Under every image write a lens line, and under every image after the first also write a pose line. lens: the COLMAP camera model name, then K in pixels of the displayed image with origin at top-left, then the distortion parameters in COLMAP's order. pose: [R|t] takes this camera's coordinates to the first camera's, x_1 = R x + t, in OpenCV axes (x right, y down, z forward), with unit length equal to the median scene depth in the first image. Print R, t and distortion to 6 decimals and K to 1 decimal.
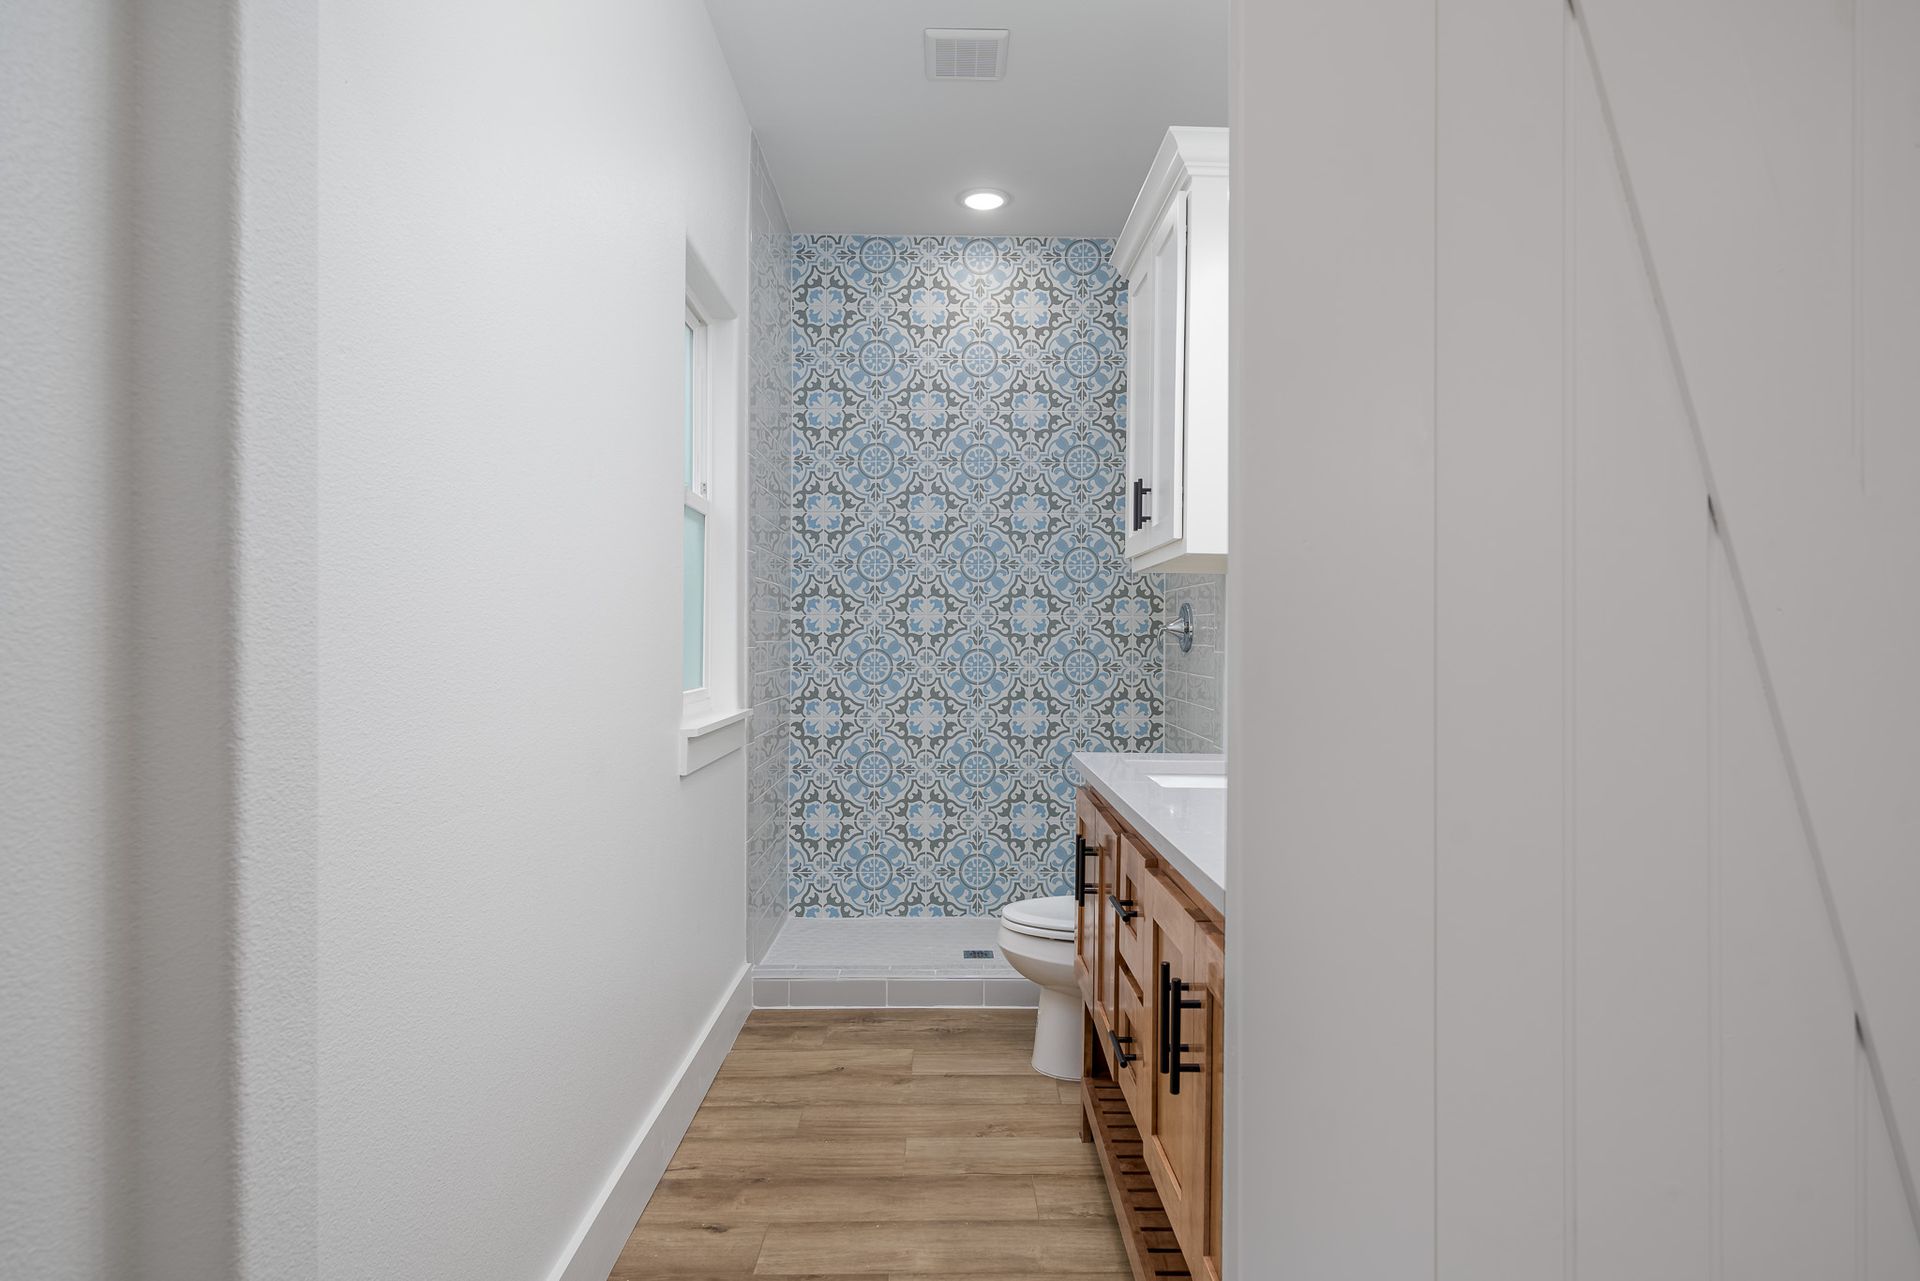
lens RADIAL K [[1140.4, 0, 956.1], [0, 1140.4, 636.4], [0, 0, 1]] dist [0.005096, 0.002998]
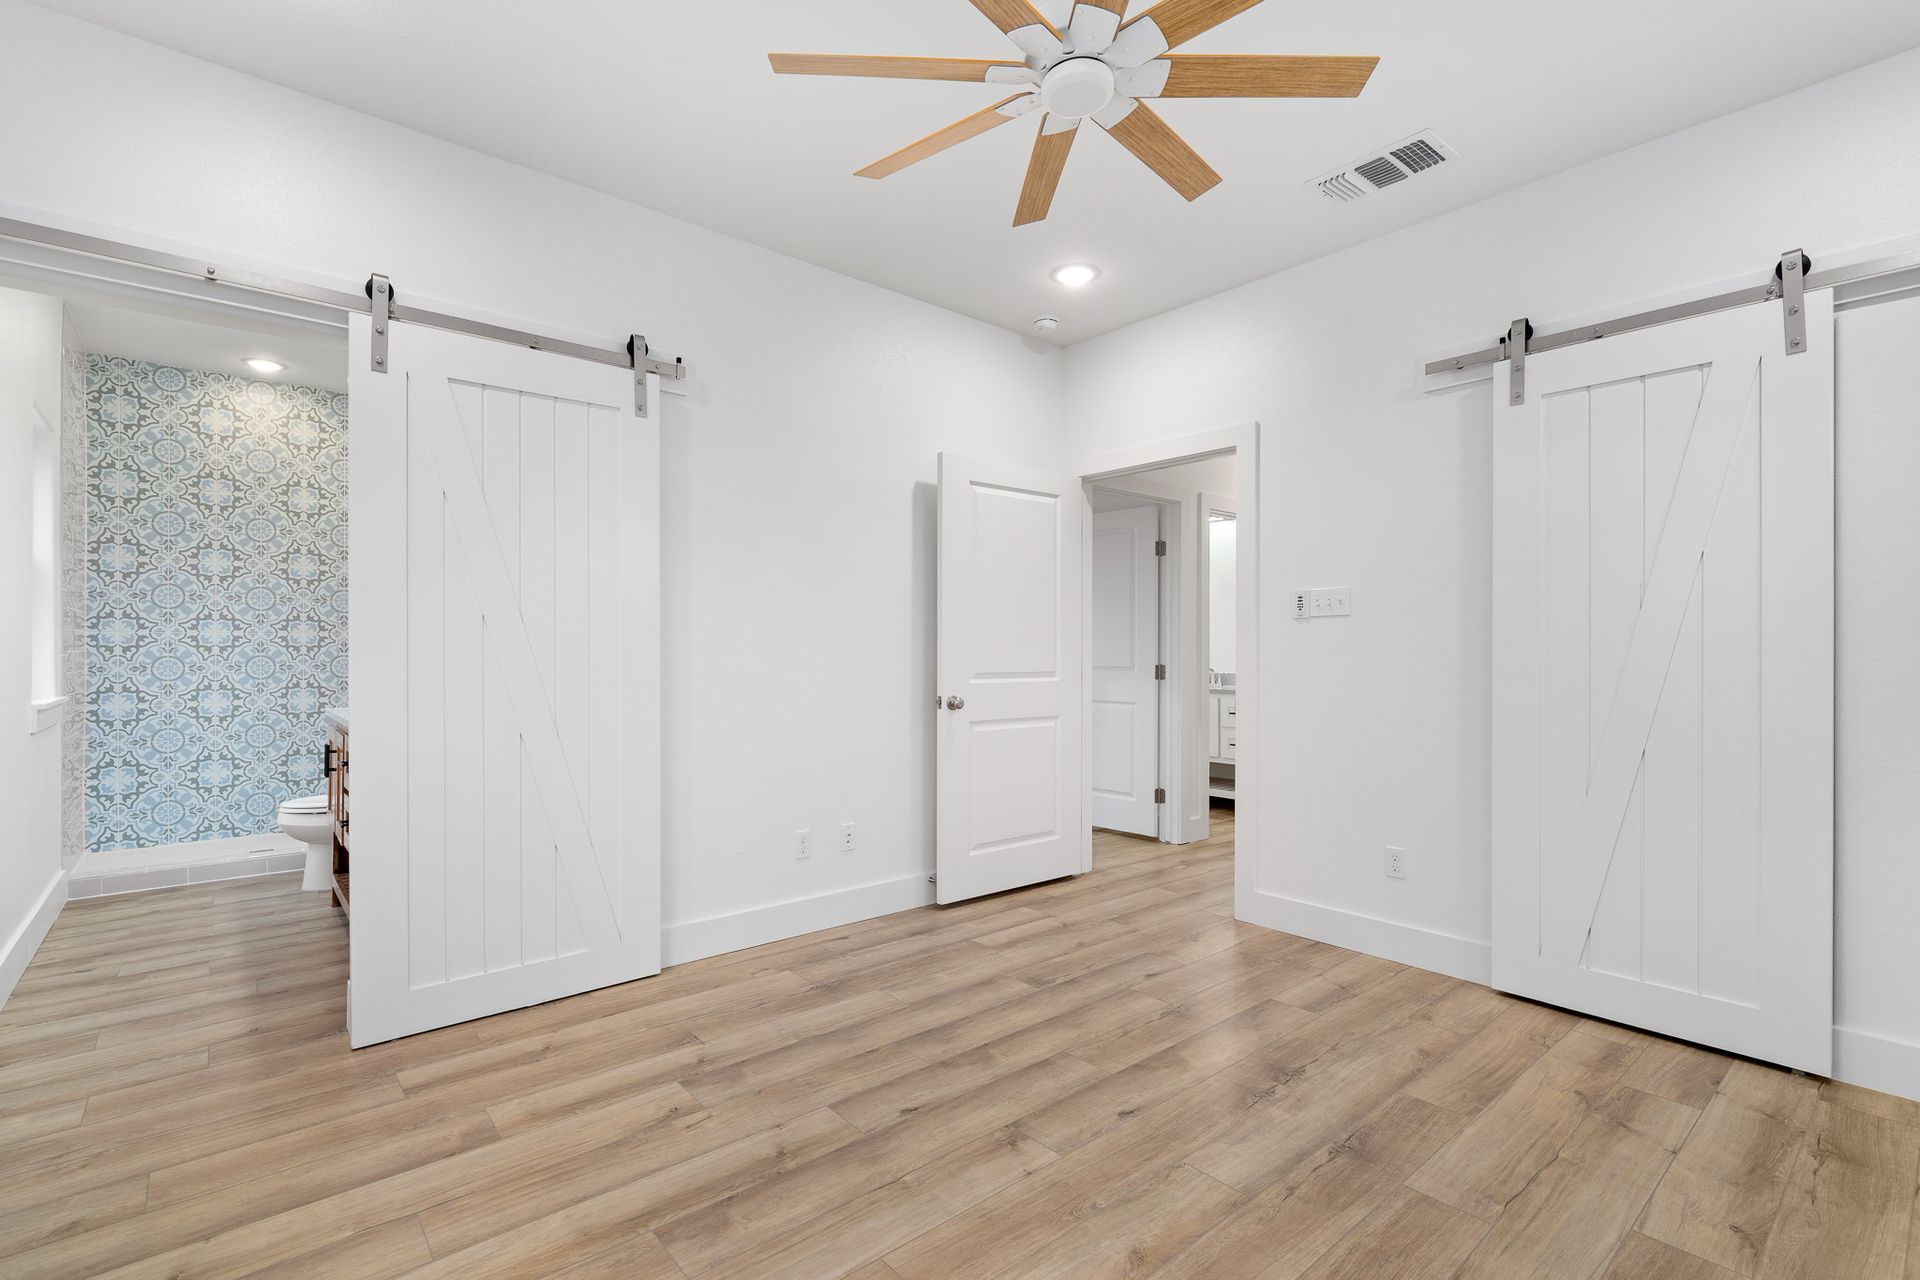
lens RADIAL K [[884.6, 0, 951.6], [0, 884.6, 649.7], [0, 0, 1]] dist [0.001747, 0.001022]
pose [[0.773607, -0.002997, 0.633659, -0.016002], [0.000507, 0.999991, 0.004111, -0.001086], [-0.633666, -0.002859, 0.773602, -0.473503]]
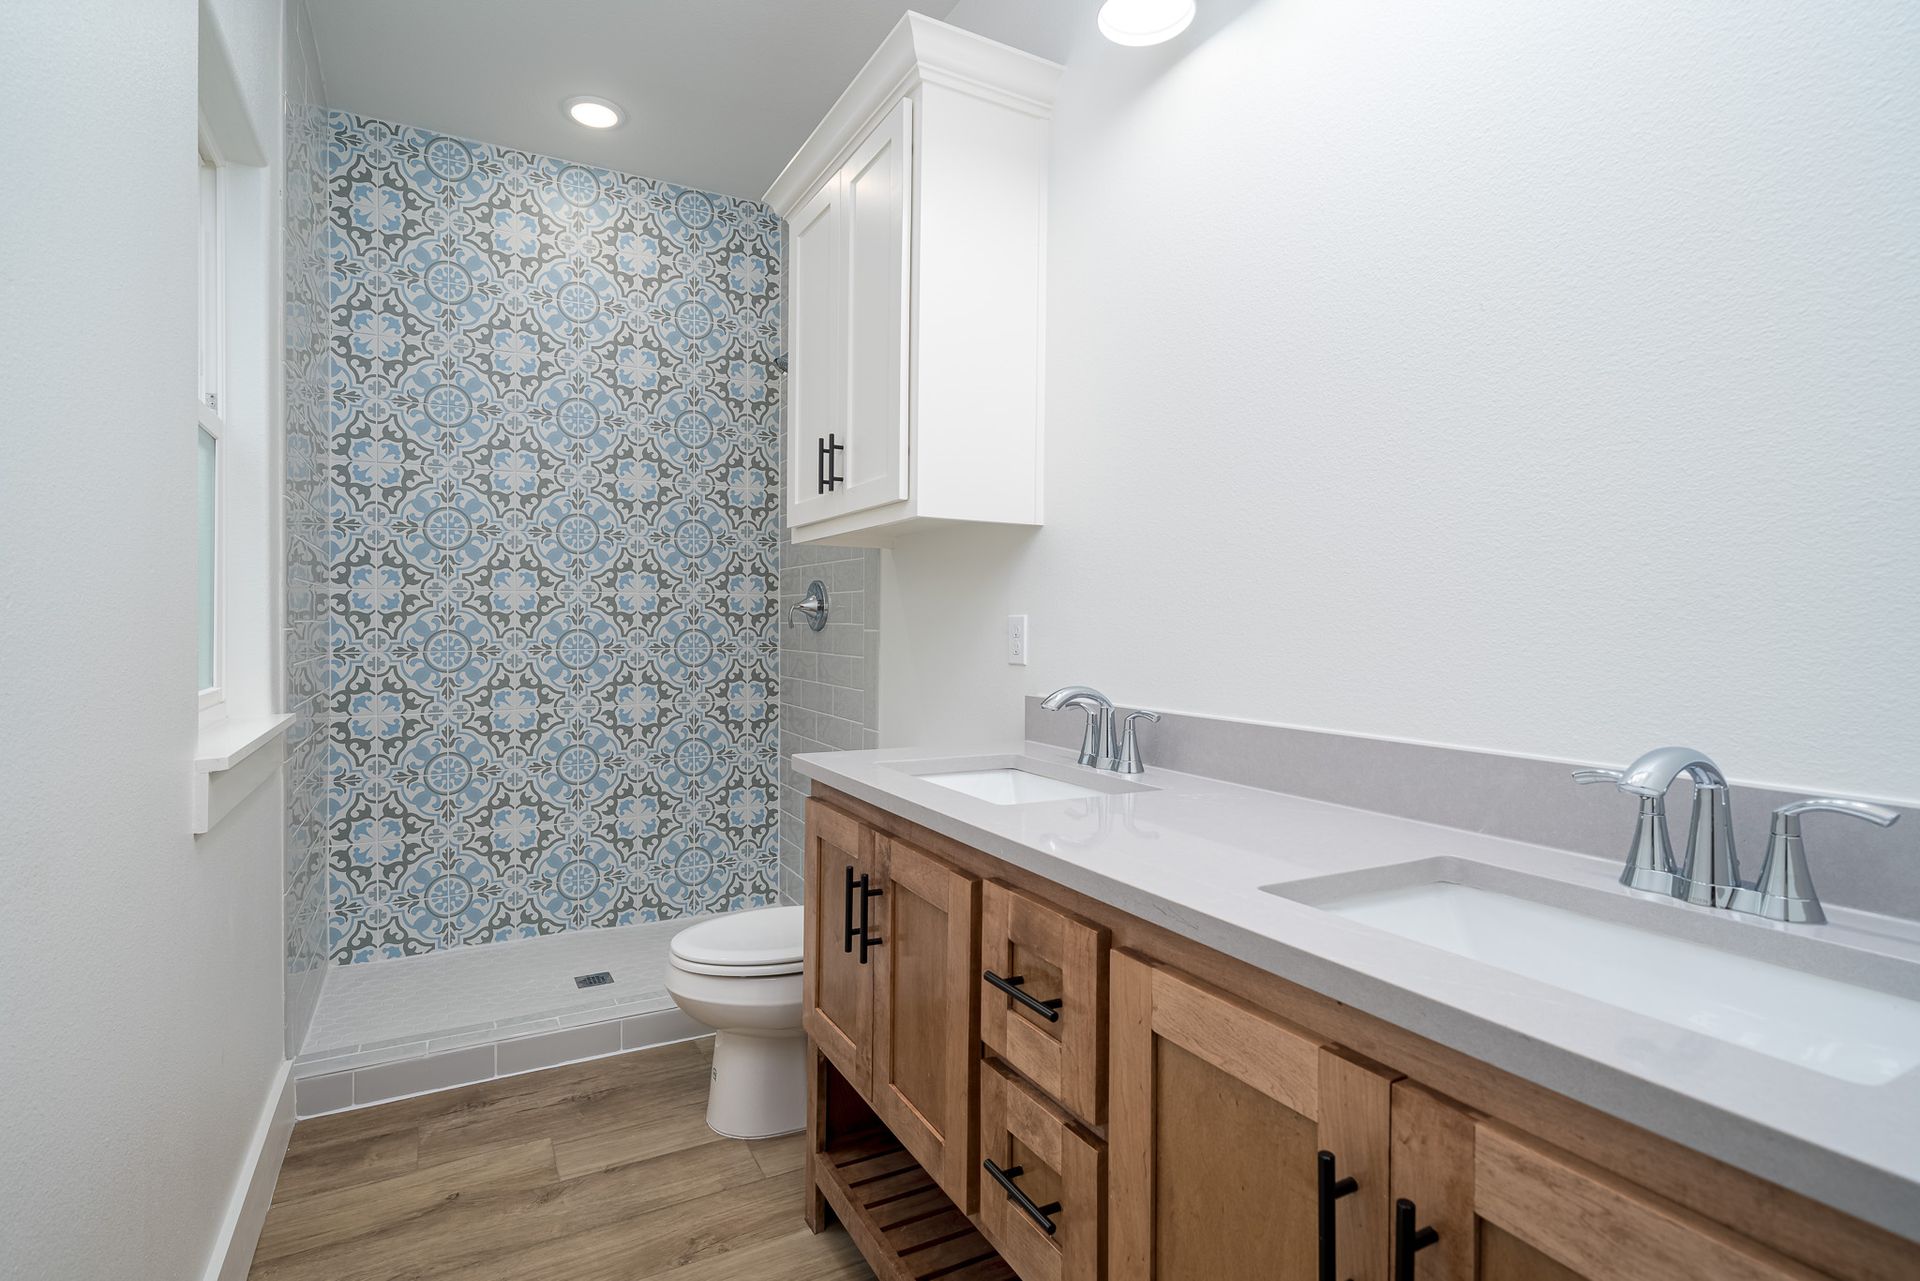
lens RADIAL K [[954.7, 0, 933.0], [0, 954.7, 625.1], [0, 0, 1]] dist [0.003980, -0.000568]
pose [[0.891572, -0.005032, 0.452850, -0.071717], [0.002061, 0.999973, 0.007053, 0.003081], [-0.452874, -0.005354, 0.891559, 0.212799]]
